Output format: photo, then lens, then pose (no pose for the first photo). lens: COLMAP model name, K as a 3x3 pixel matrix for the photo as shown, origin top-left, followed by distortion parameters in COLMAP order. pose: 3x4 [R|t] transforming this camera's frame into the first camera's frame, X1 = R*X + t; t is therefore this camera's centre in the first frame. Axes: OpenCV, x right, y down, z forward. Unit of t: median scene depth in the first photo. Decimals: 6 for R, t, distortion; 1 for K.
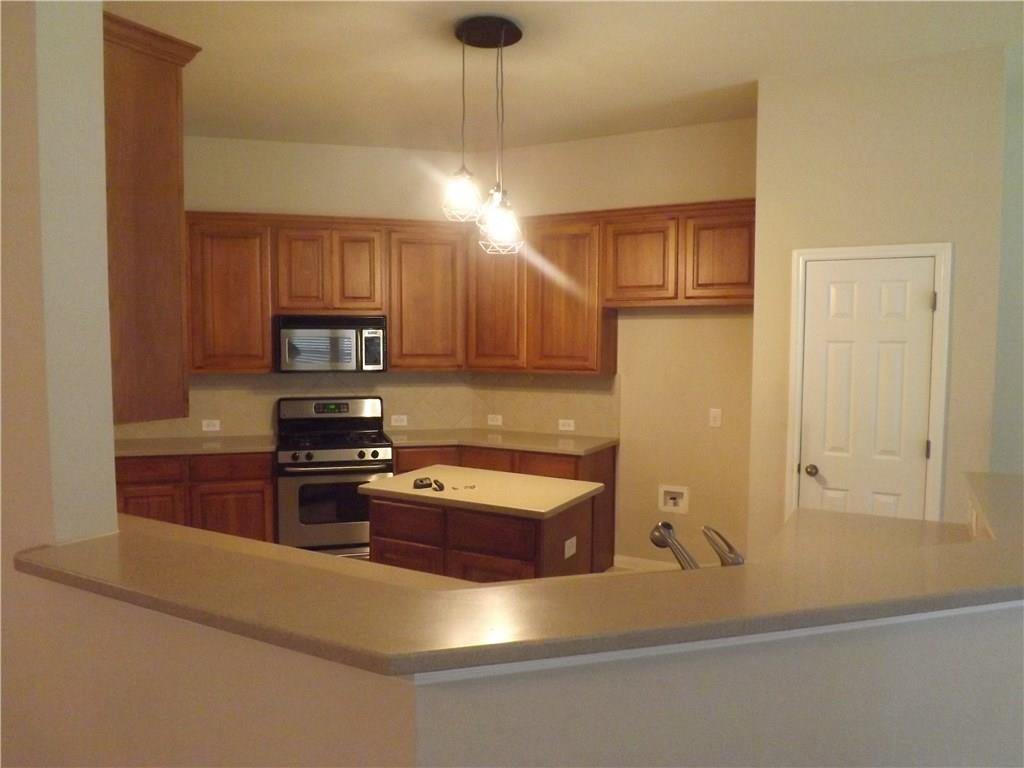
lens RADIAL K [[753.4, 0, 503.5], [0, 753.4, 386.1], [0, 0, 1]] dist [-0.072666, 0.036777]
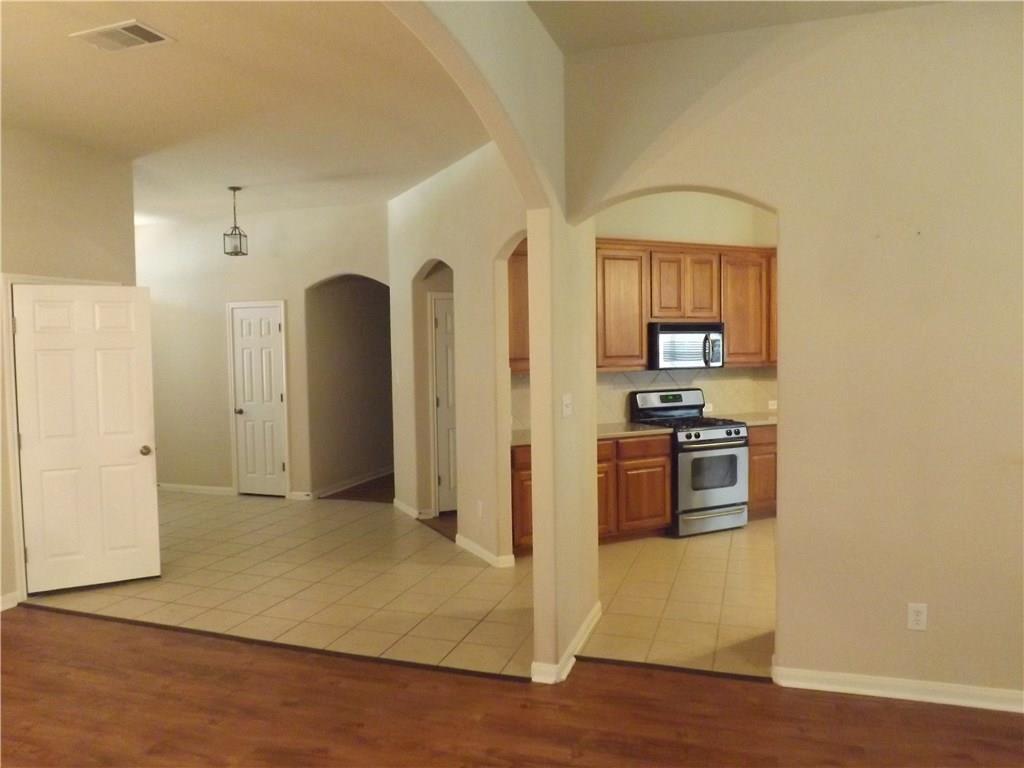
lens RADIAL K [[753.4, 0, 503.5], [0, 753.4, 386.1], [0, 0, 1]] dist [-0.072666, 0.036777]
pose [[0.983139, -0.028521, 0.180622, -0.750226], [0.030752, 0.999481, -0.009565, 0.012766], [-0.180256, 0.014958, 0.983506, -0.157989]]
